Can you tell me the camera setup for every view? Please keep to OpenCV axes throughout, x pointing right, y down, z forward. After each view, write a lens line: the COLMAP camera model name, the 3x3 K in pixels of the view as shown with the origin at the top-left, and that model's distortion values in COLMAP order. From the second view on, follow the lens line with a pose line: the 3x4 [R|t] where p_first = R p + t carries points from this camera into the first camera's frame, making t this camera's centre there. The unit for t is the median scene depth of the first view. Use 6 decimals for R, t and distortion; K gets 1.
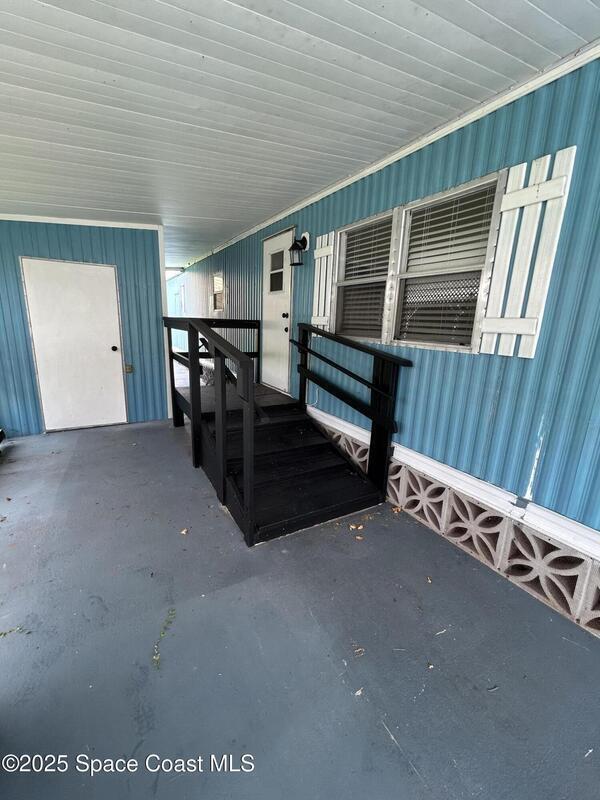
lens RADIAL K [[323.3, 0, 296.1], [0, 323.3, 397.1], [0, 0, 1]] dist [-0.002579, 0.001993]
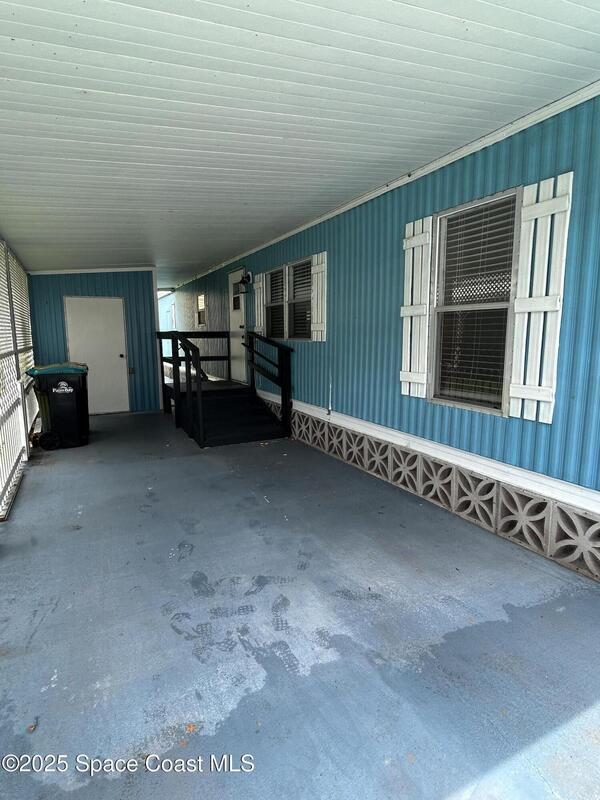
lens RADIAL K [[441.8, 0, 301.4], [0, 441.8, 403.5], [0, 0, 1]] dist [-0.005216, -0.002851]
pose [[0.997272, -0.030662, -0.067146, 0.372103], [0.025429, 0.996671, -0.077455, 0.251414], [0.069298, 0.075536, 0.994732, -0.928203]]
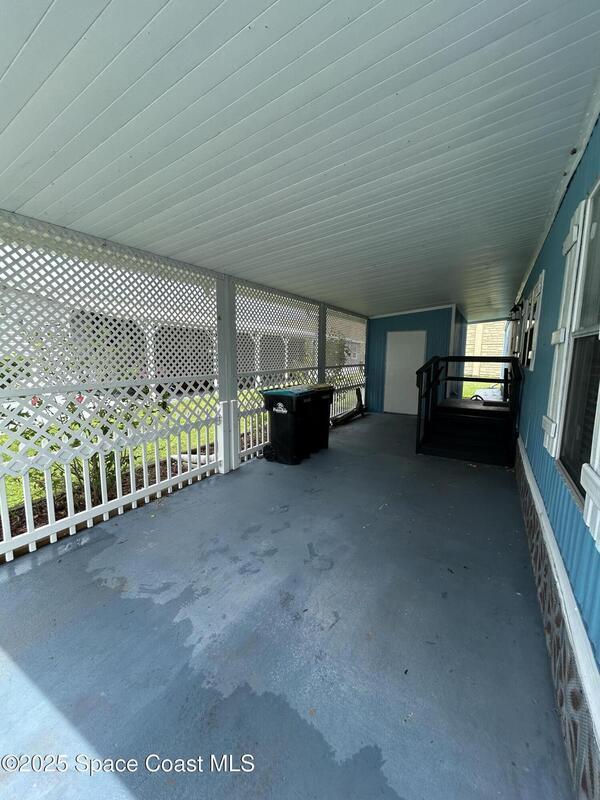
lens RADIAL K [[323.3, 0, 304.5], [0, 323.3, 400.0], [0, 0, 1]] dist [-0.002579, 0.001993]
pose [[0.488124, 0.091751, -0.867938, 0.857095], [-0.192873, 0.981212, -0.004745, 0.153866], [0.851196, 0.169718, 0.496650, -0.525178]]
